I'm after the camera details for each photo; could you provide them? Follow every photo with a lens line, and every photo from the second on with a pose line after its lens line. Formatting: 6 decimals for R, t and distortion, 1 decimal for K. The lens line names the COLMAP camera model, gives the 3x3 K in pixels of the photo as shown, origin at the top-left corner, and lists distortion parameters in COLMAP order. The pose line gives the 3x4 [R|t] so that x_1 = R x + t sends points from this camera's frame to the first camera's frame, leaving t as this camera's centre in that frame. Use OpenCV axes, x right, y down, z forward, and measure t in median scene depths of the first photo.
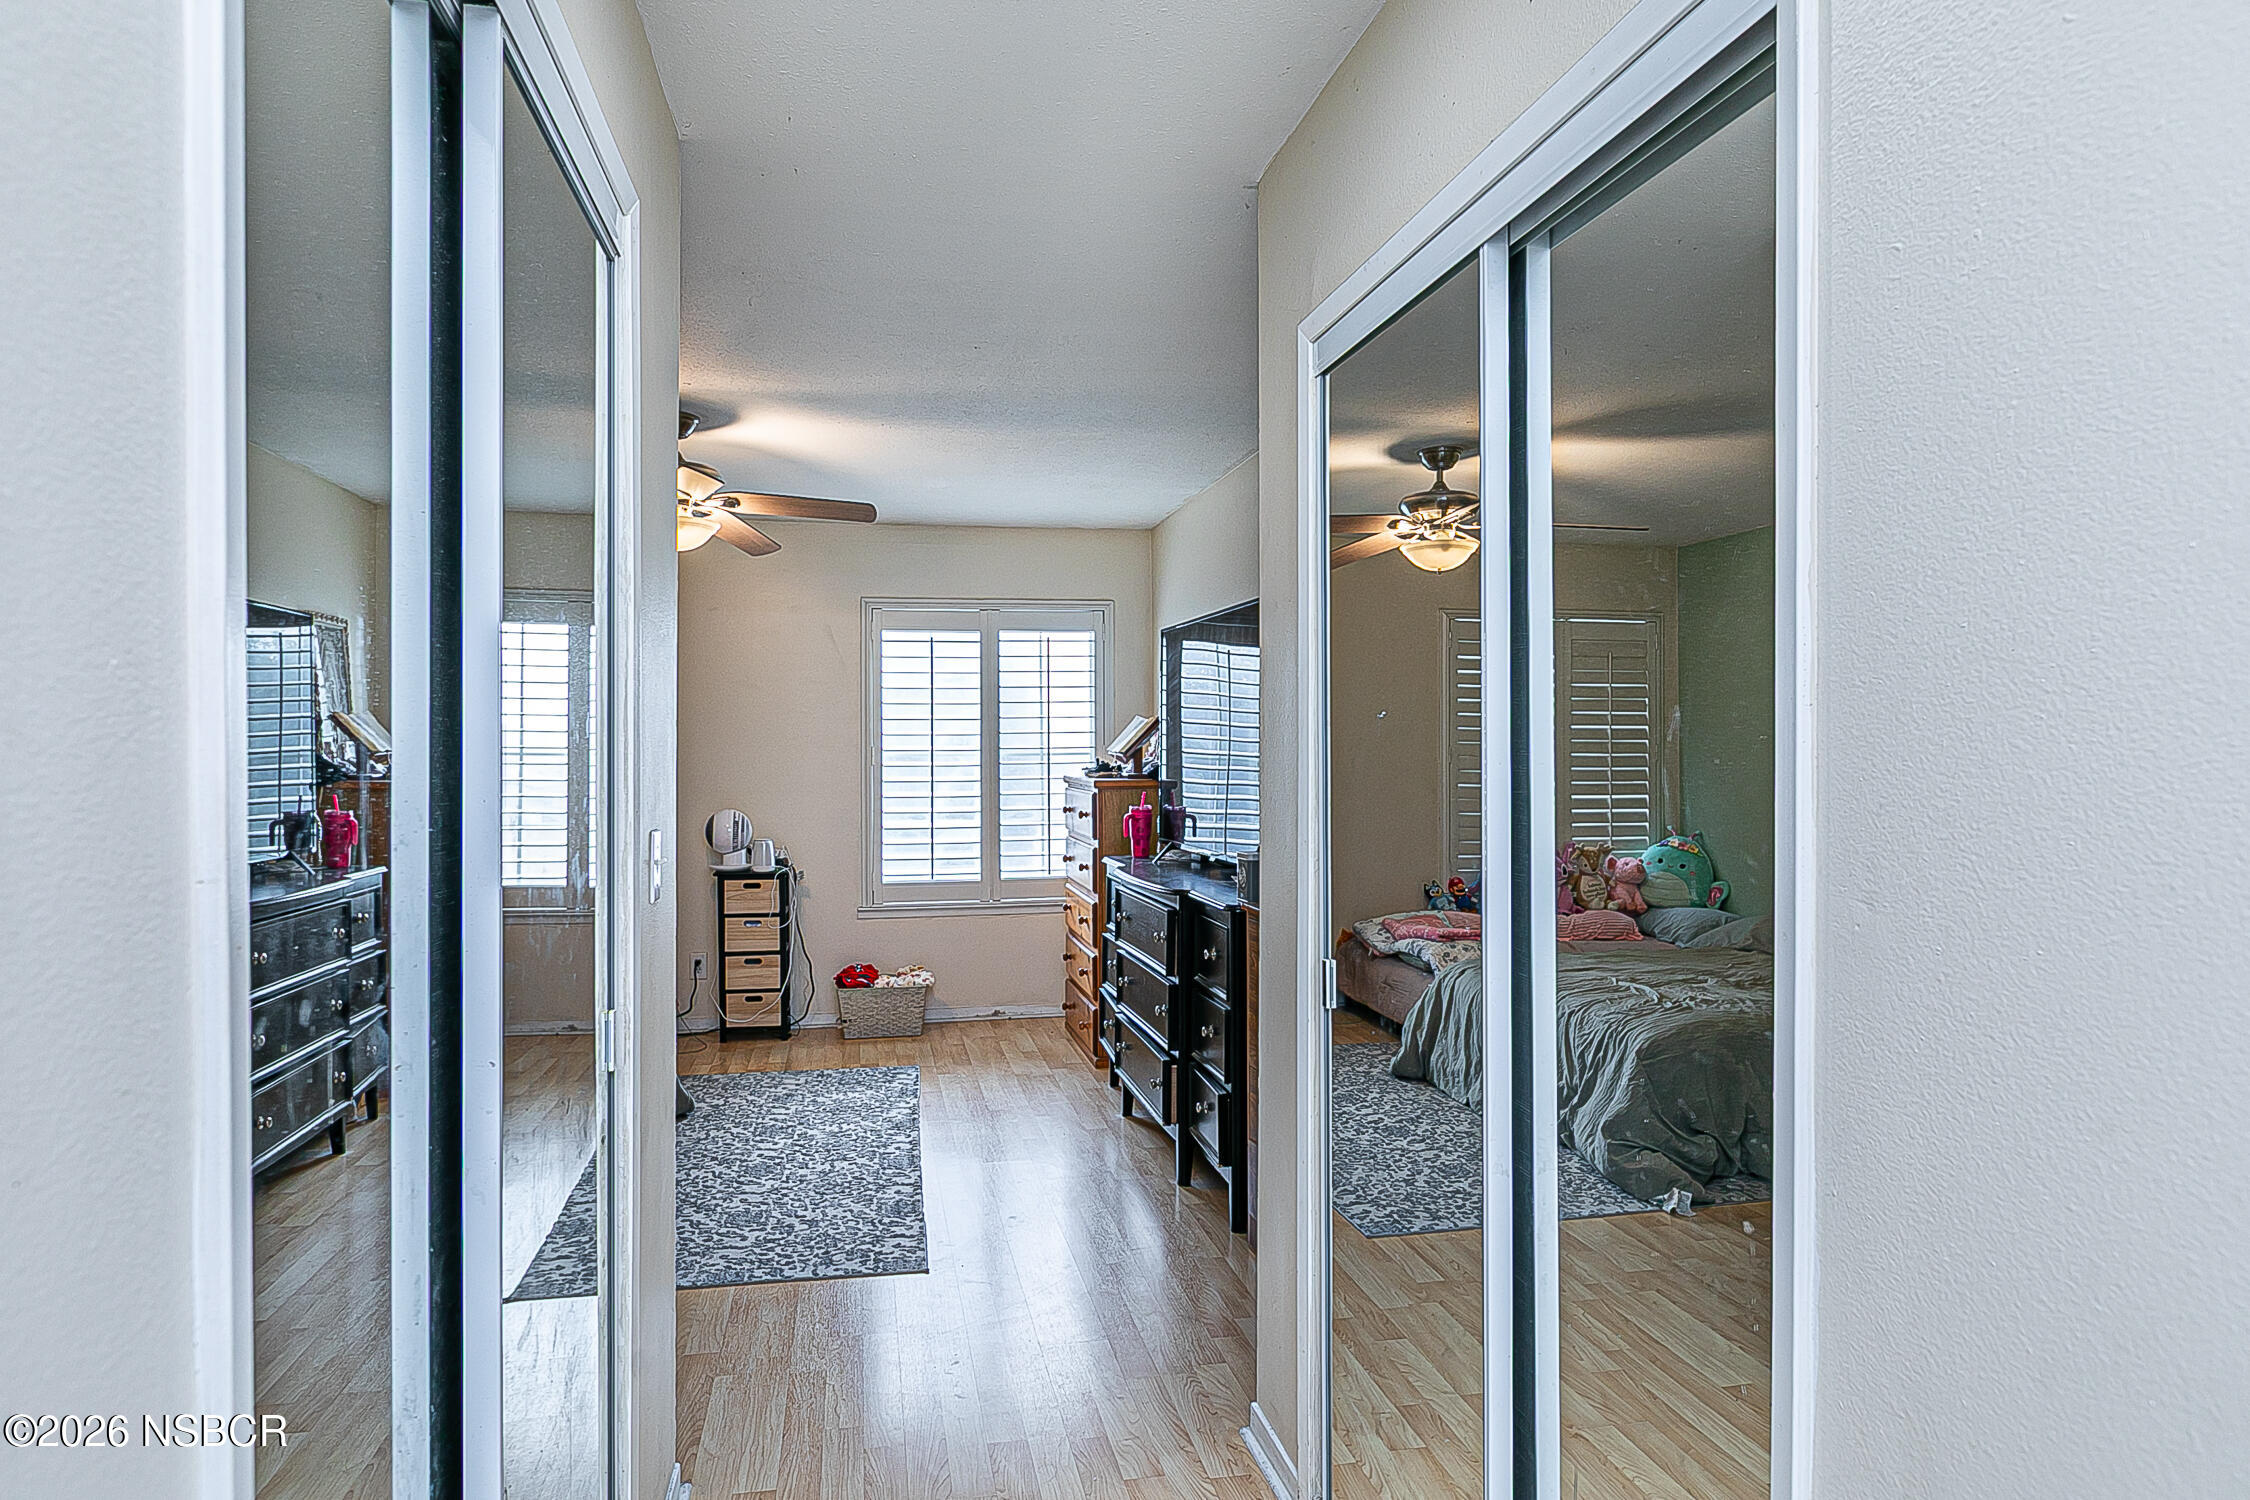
lens RADIAL K [[1422.4, 0, 1125.0], [0, 1422.4, 750.0], [0, 0, 1]] dist [0.001226, -0.000122]
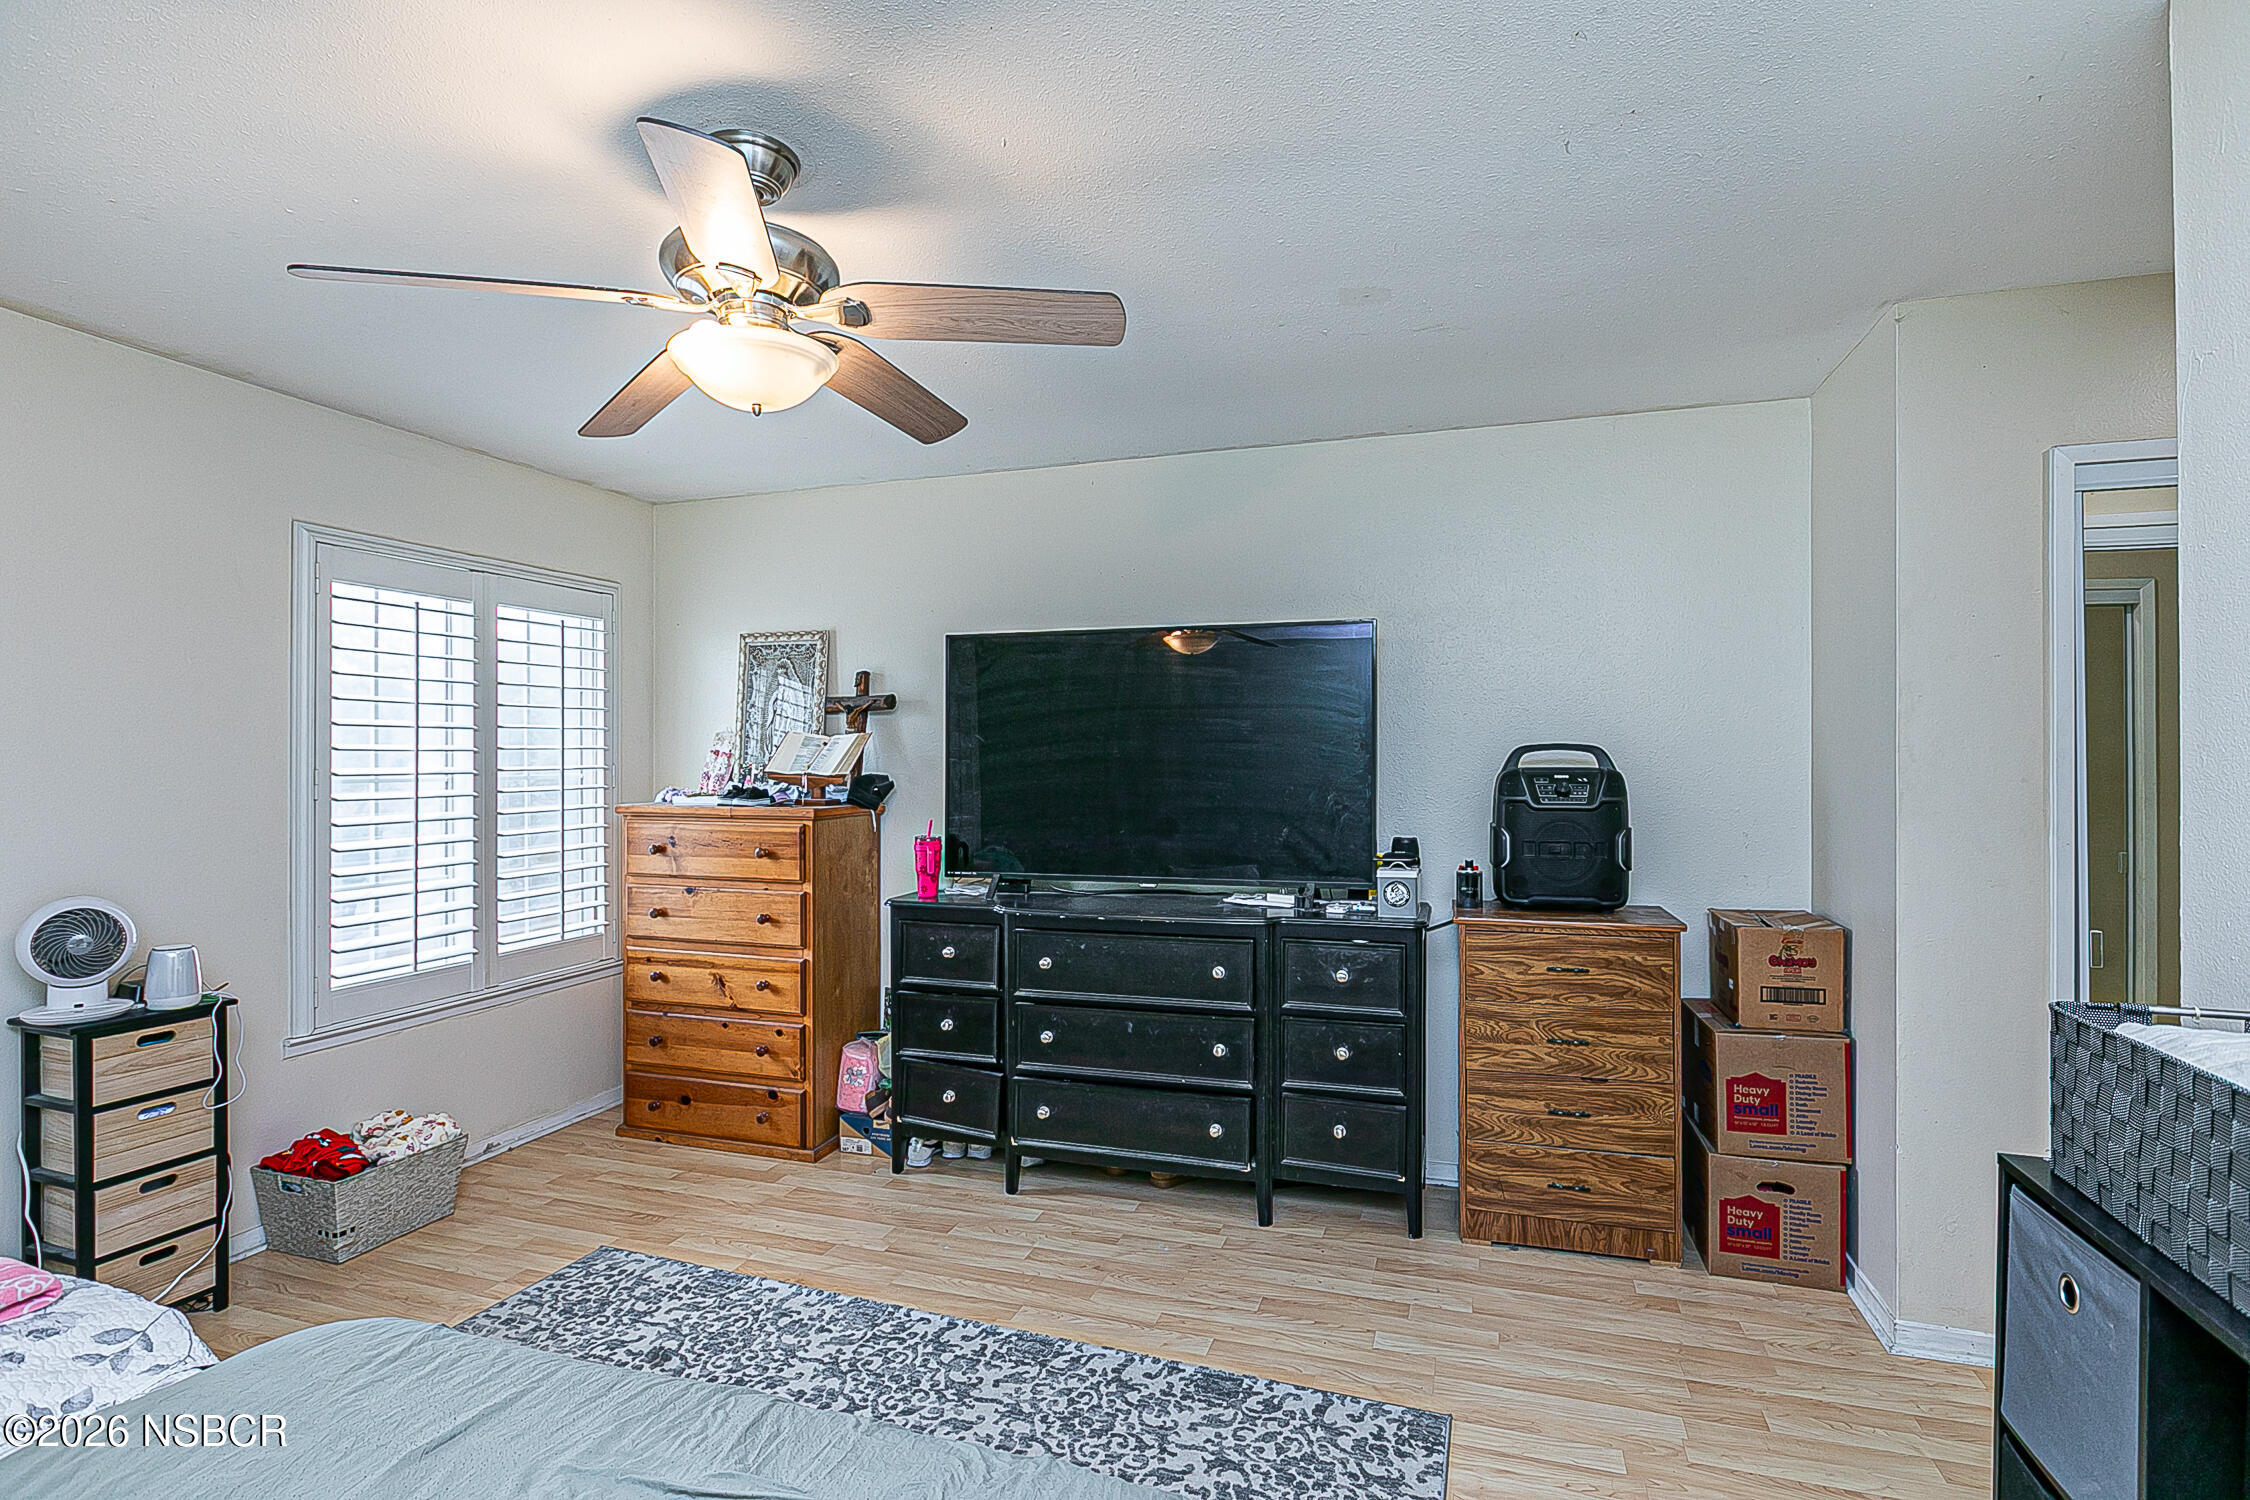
lens RADIAL K [[1098.8, 0, 1125.0], [0, 1098.8, 750.0], [0, 0, 1]] dist [-0.005968, -0.000243]
pose [[0.476375, 0.006124, 0.879221, -0.426803], [0.007222, 0.999915, -0.010878, -0.002899], [-0.879212, 0.011532, 0.476291, 0.476149]]
